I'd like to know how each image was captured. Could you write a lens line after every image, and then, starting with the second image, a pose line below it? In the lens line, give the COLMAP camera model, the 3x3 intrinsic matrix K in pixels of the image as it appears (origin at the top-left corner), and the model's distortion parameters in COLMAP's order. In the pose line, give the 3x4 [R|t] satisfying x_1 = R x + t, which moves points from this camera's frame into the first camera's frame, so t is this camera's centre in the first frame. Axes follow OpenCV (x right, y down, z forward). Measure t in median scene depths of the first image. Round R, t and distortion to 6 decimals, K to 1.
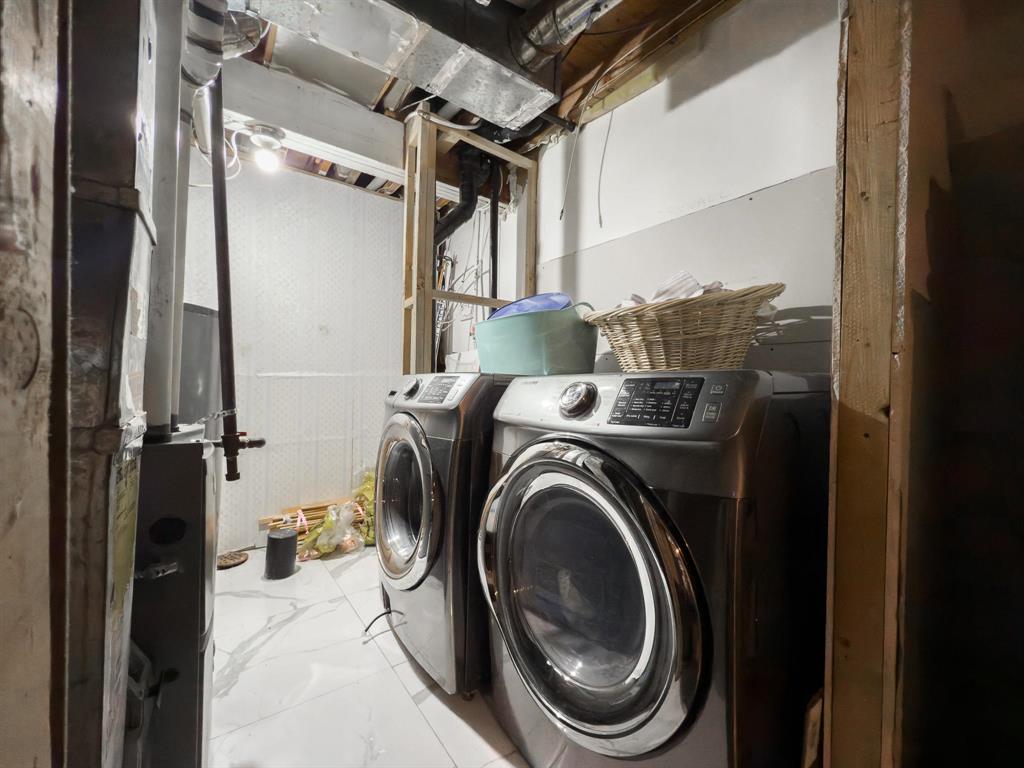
lens RADIAL K [[410.5, 0, 513.1], [0, 410.5, 384.0], [0, 0, 1]] dist [-0.001736, -0.000349]
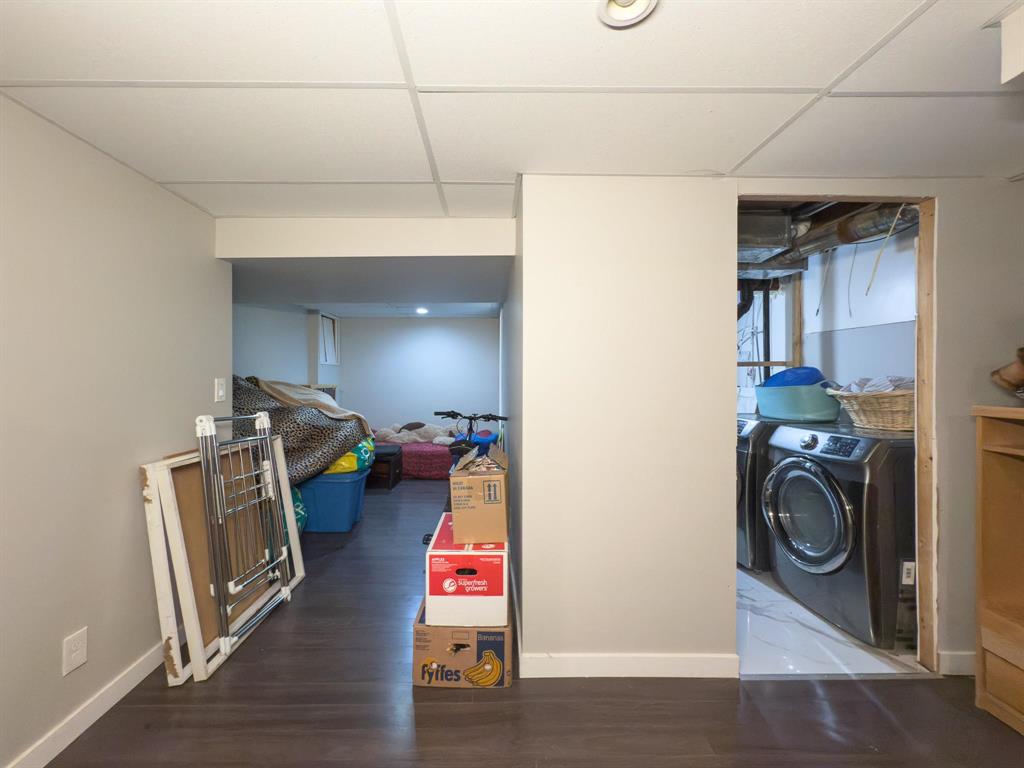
lens RADIAL K [[411.4, 0, 492.0], [0, 411.4, 374.5], [0, 0, 1]] dist [-0.000172, -0.000110]
pose [[0.801270, -0.020780, -0.597942, 0.087398], [0.015900, 0.999783, -0.013437, -0.267179], [0.598092, 0.001259, 0.801427, -1.574789]]
